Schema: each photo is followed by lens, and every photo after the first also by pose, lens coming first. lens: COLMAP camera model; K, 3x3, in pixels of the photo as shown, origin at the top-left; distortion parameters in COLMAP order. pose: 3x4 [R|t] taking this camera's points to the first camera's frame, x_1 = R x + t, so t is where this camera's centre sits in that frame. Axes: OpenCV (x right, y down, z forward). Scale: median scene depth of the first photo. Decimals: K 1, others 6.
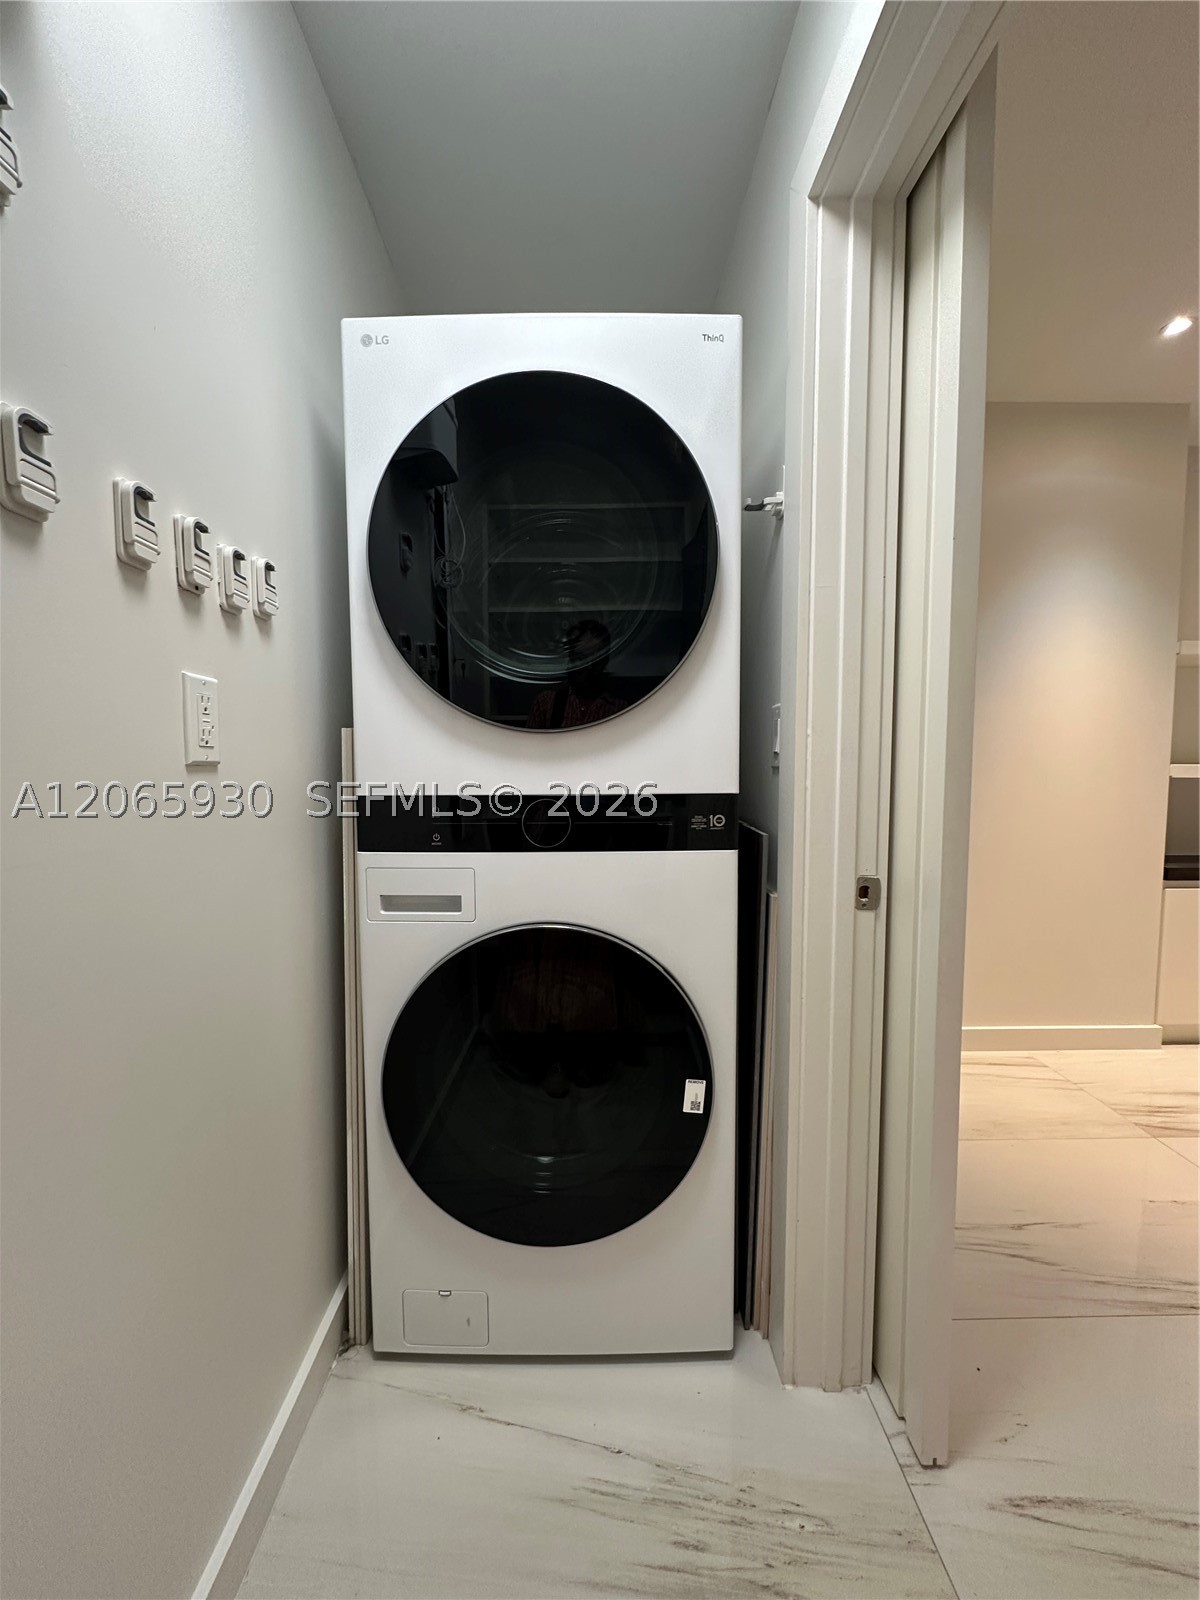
lens RADIAL K [[637.3, 0, 600.0], [0, 637.3, 800.0], [0, 0, 1]] dist [-0.002977, 0.000523]
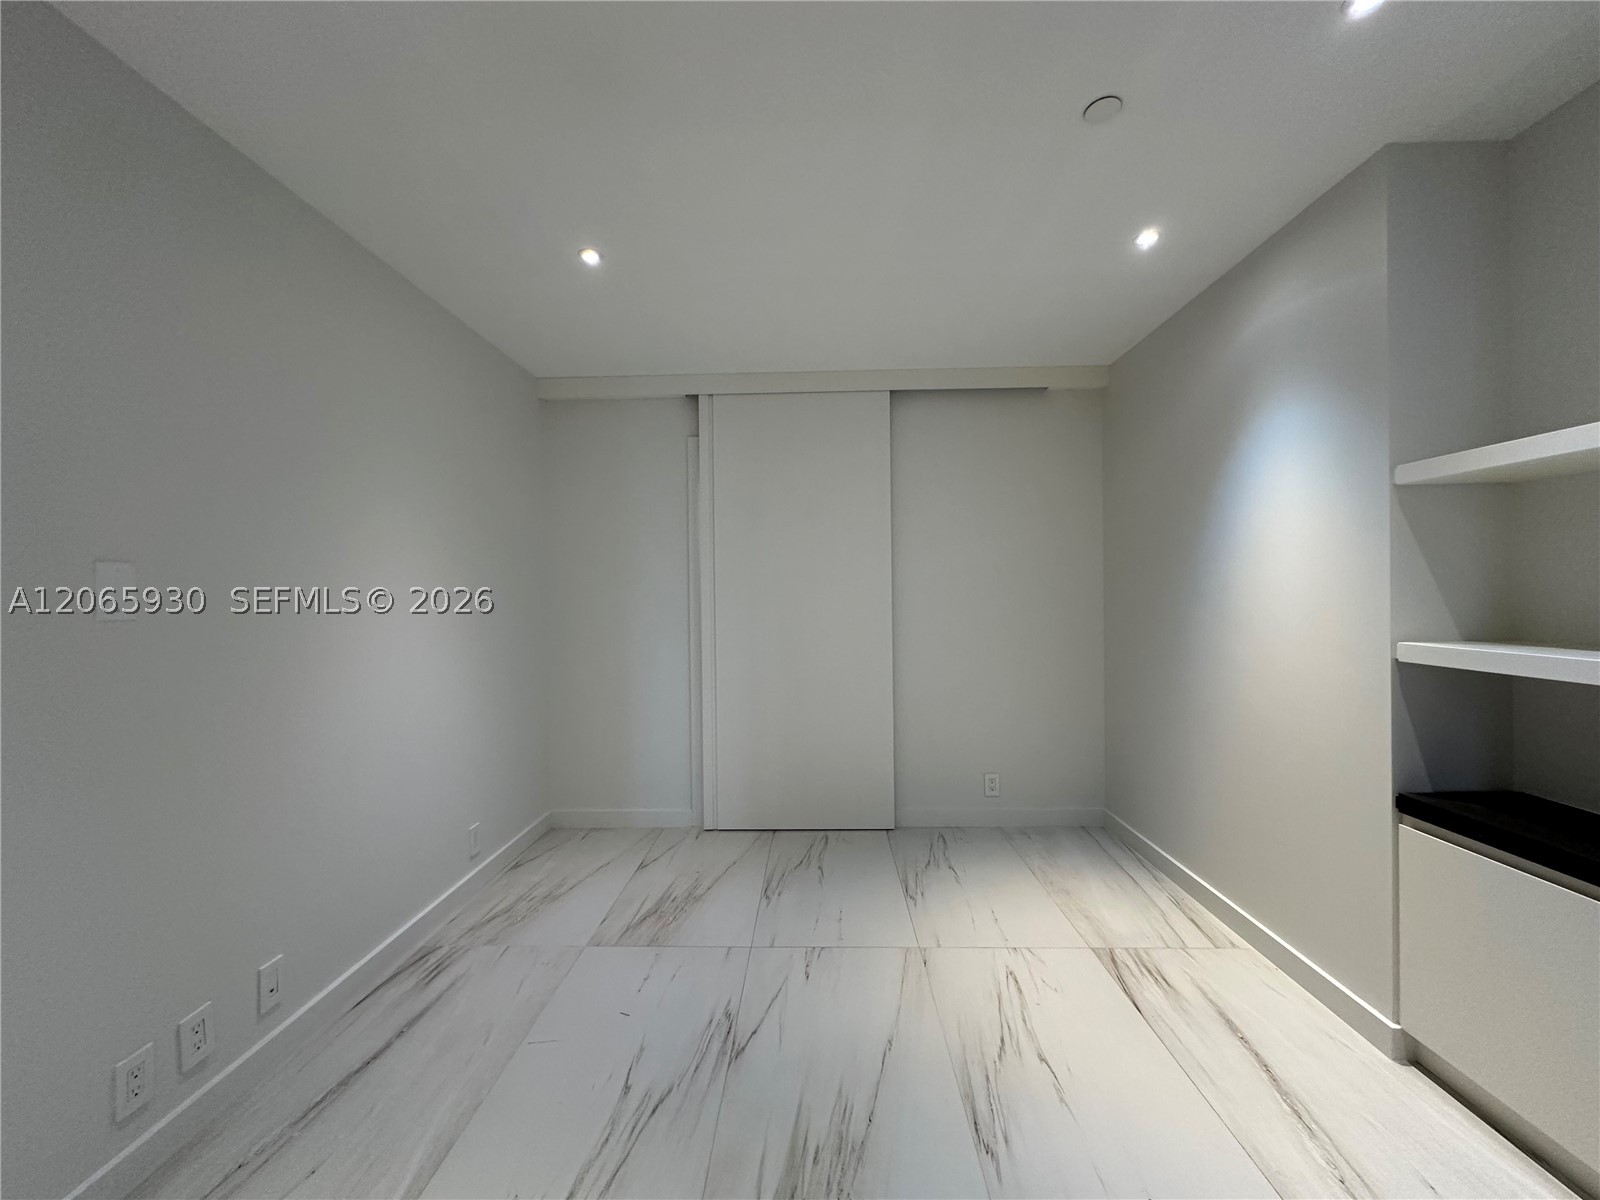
lens RADIAL K [[637.3, 0, 800.0], [0, 637.3, 600.0], [0, 0, 1]] dist [-0.002977, 0.000523]
pose [[-0.047129, 0.010863, -0.998830, 1.610875], [-0.058588, 0.998189, 0.013620, -0.070995], [0.997169, 0.059161, -0.046408, 0.380000]]
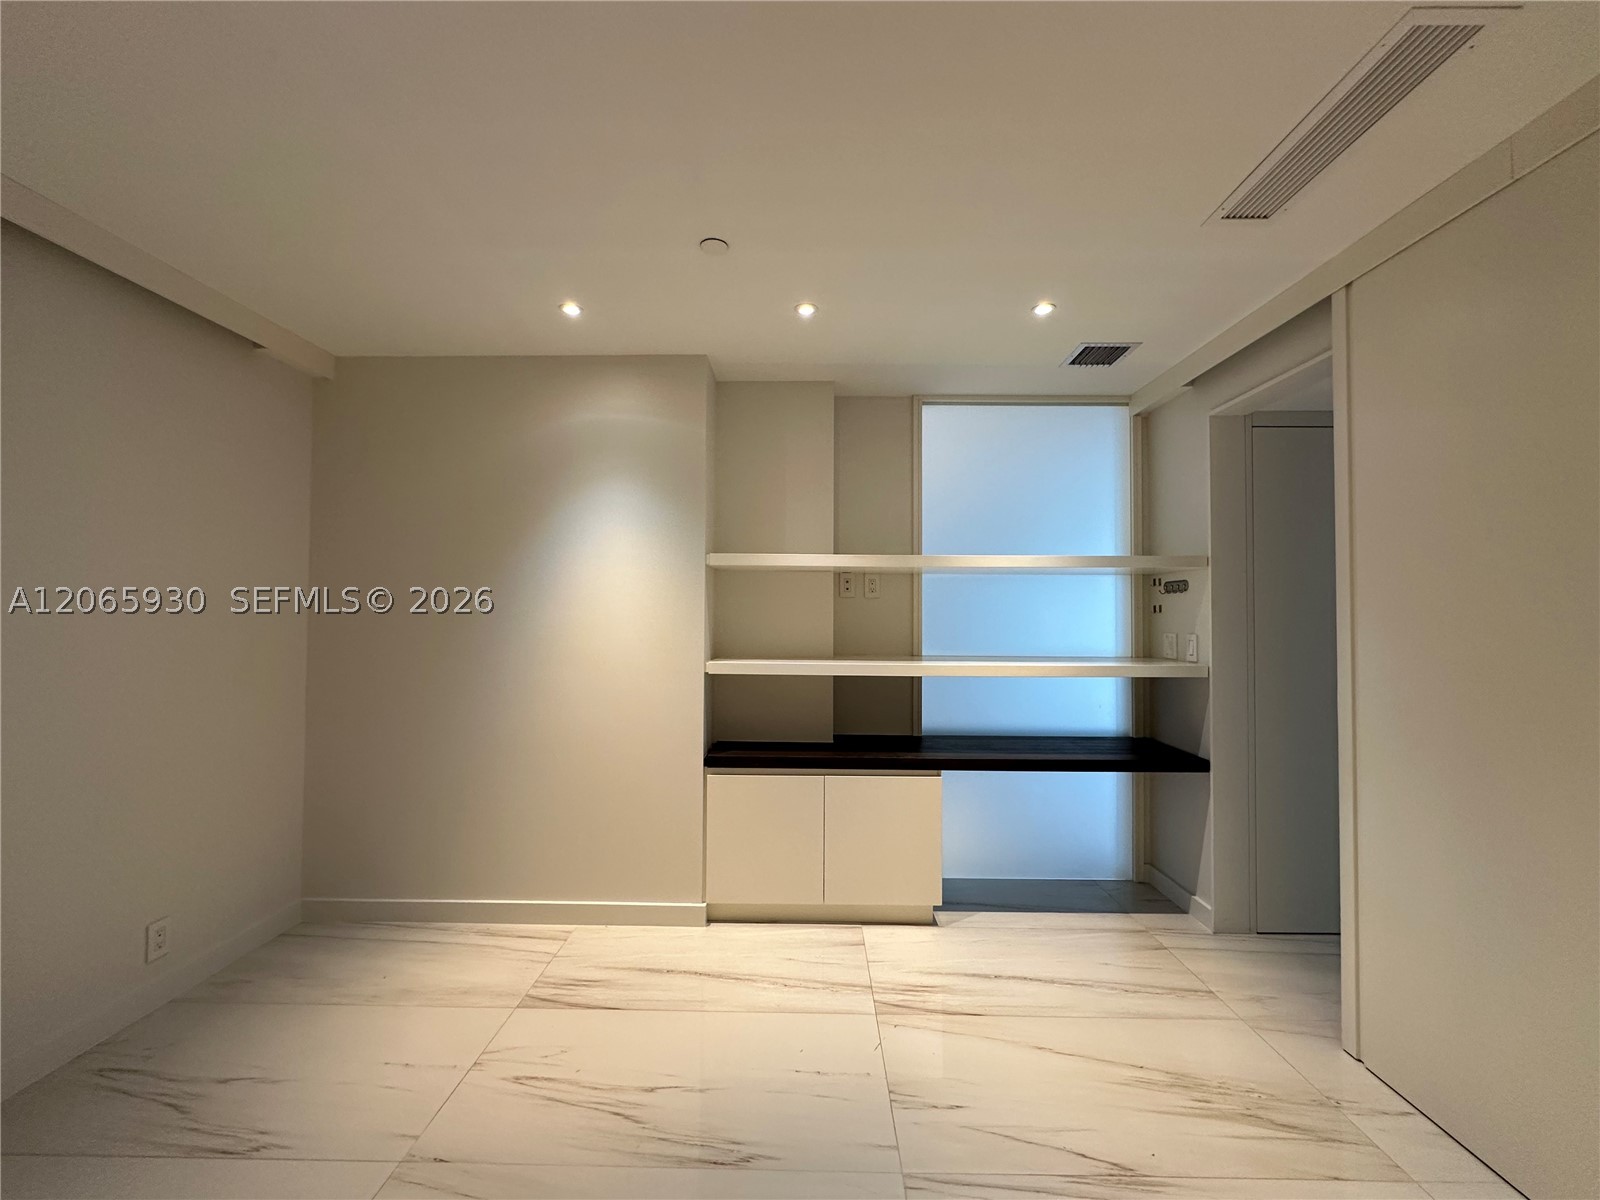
lens RADIAL K [[637.3, 0, 800.0], [0, 637.3, 600.0], [0, 0, 1]] dist [-0.002977, 0.000523]
pose [[0.999541, 0.008851, -0.028972, 1.089850], [-0.011535, 0.995522, -0.093828, -0.059751], [0.028012, 0.094119, 0.995167, -0.120141]]
